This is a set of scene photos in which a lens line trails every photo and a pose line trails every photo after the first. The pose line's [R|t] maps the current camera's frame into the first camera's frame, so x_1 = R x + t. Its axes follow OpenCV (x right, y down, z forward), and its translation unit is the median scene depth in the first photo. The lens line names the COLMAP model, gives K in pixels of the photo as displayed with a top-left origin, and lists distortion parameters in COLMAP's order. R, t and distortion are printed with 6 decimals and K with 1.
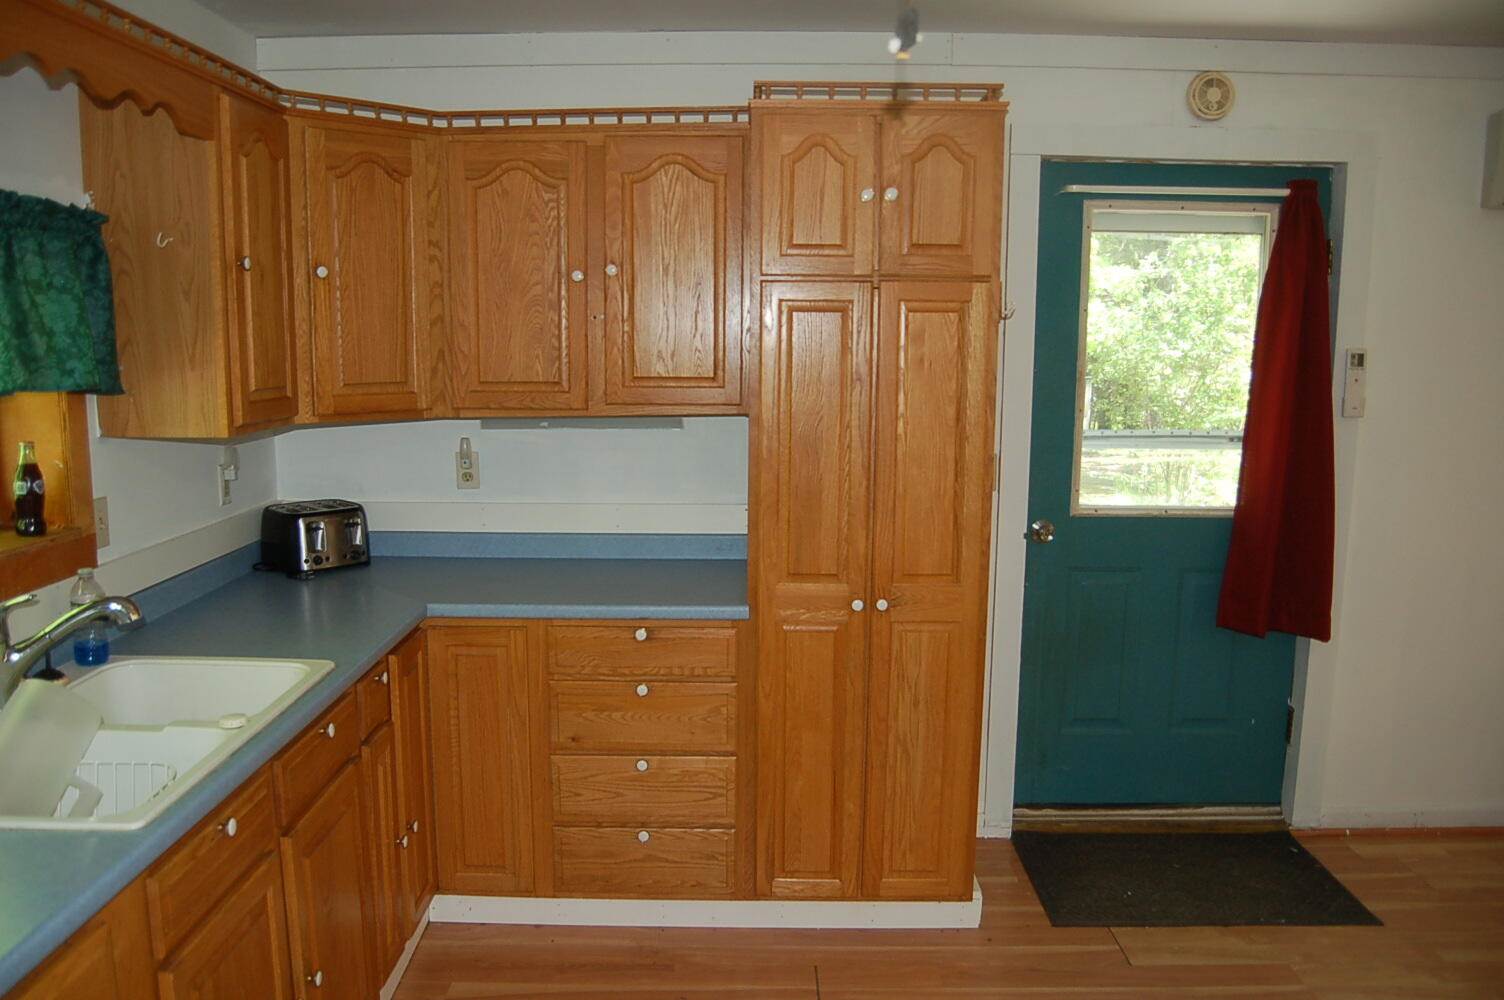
lens RADIAL K [[1216.2, 0, 753.8], [0, 1216.2, 502.7], [0, 0, 1]] dist [-0.054713, 0.000001]
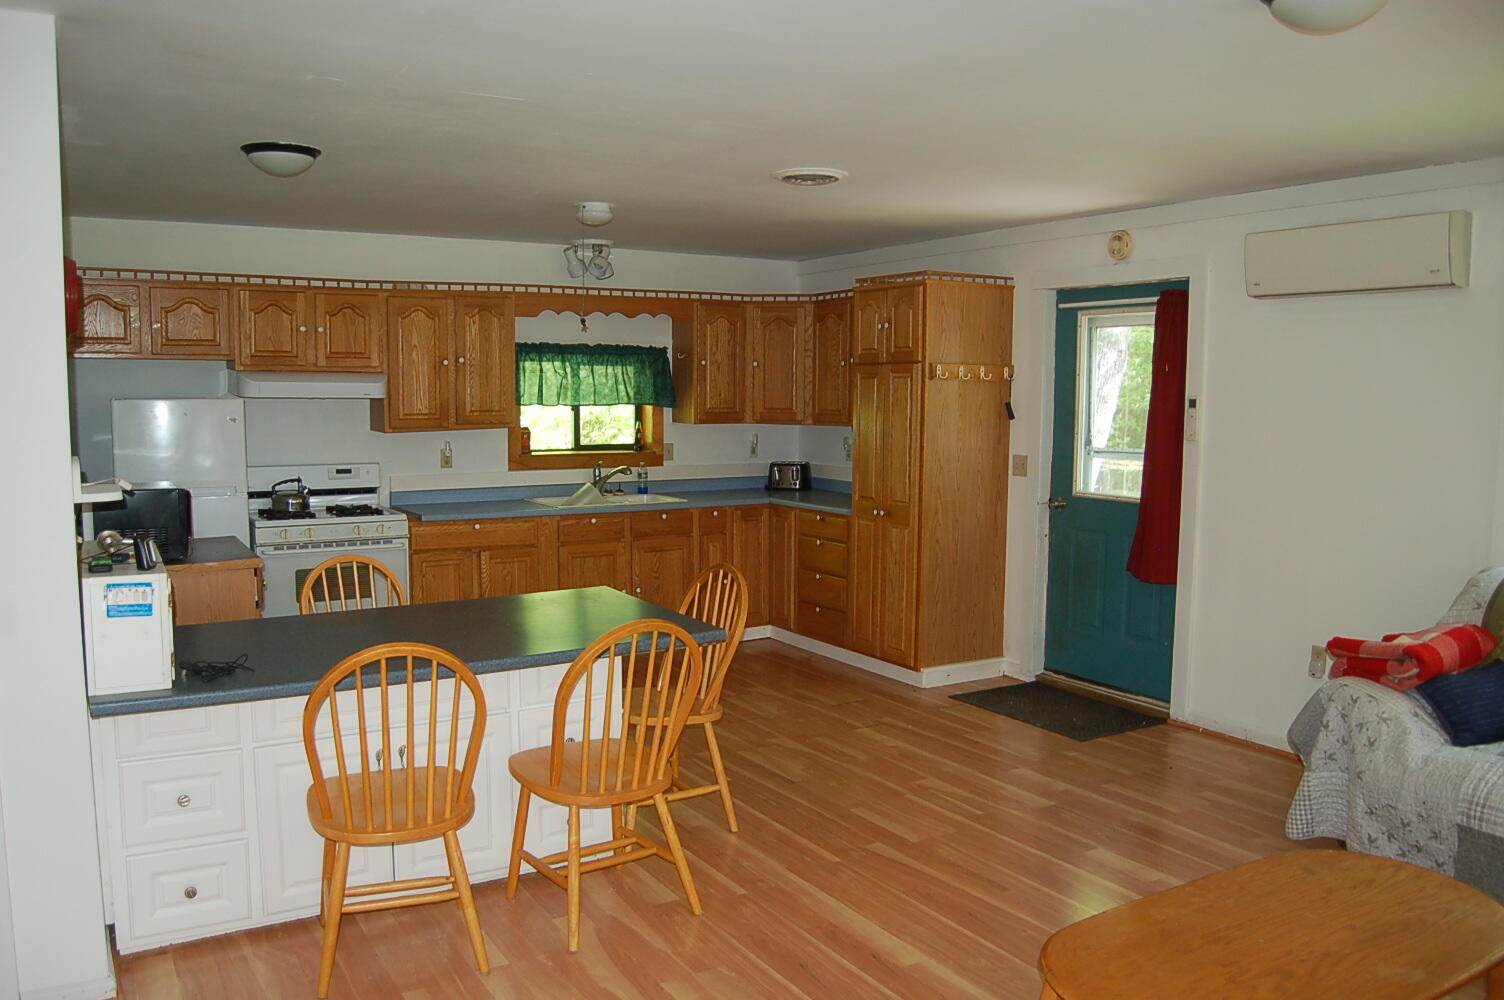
lens RADIAL K [[1216.2, 0, 753.8], [0, 1216.2, 502.7], [0, 0, 1]] dist [-0.054713, 0.000001]
pose [[0.517856, 0.074867, -0.852185, 1.548098], [-0.130495, 0.991418, 0.007800, 0.067857], [0.845456, 0.107167, 0.523182, -0.266844]]
